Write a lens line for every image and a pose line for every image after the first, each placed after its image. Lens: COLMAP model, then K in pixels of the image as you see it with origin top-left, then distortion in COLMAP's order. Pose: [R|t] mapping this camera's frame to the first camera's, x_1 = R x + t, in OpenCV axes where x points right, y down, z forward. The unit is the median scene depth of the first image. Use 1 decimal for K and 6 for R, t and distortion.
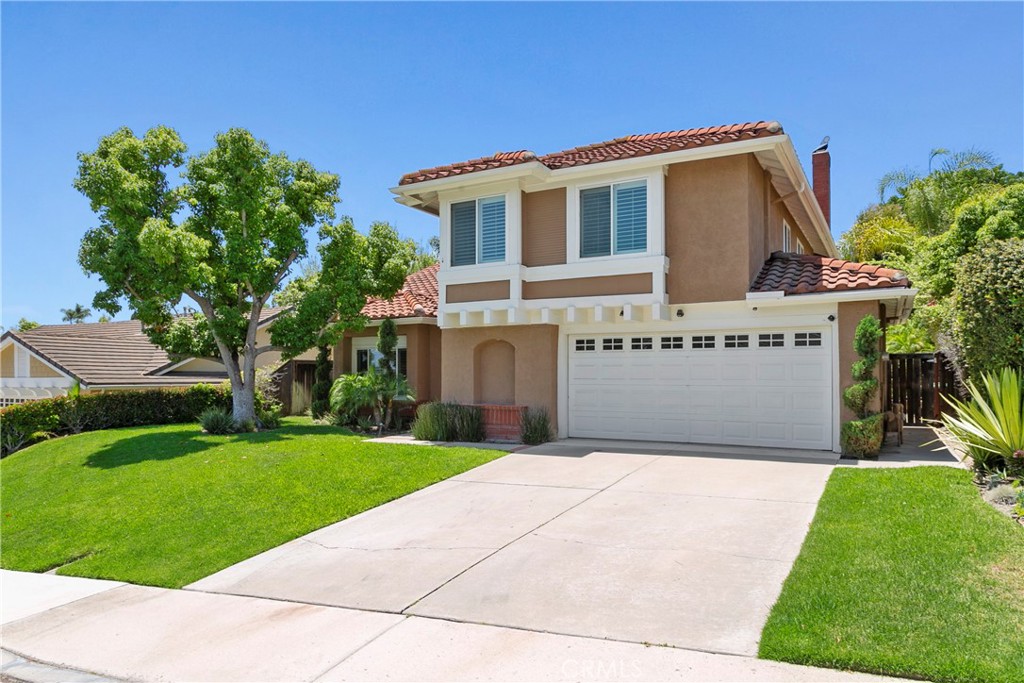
lens RADIAL K [[687.6, 0, 512.0], [0, 687.6, 341.5], [0, 0, 1]] dist [-0.003359, -0.000724]
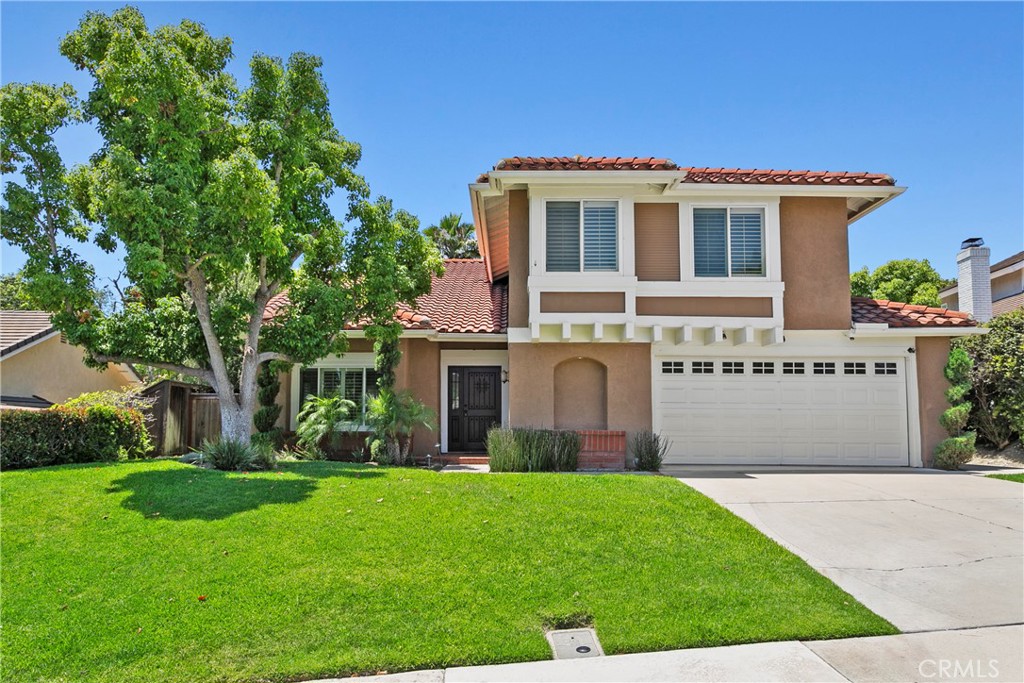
lens RADIAL K [[709.0, 0, 511.8], [0, 709.0, 359.4], [0, 0, 1]] dist [-0.005994, -0.004177]
pose [[0.871766, 0.051910, 0.487164, -0.612275], [-0.030550, 0.998195, -0.051696, 0.055362], [-0.488968, 0.030184, 0.871779, 0.255947]]
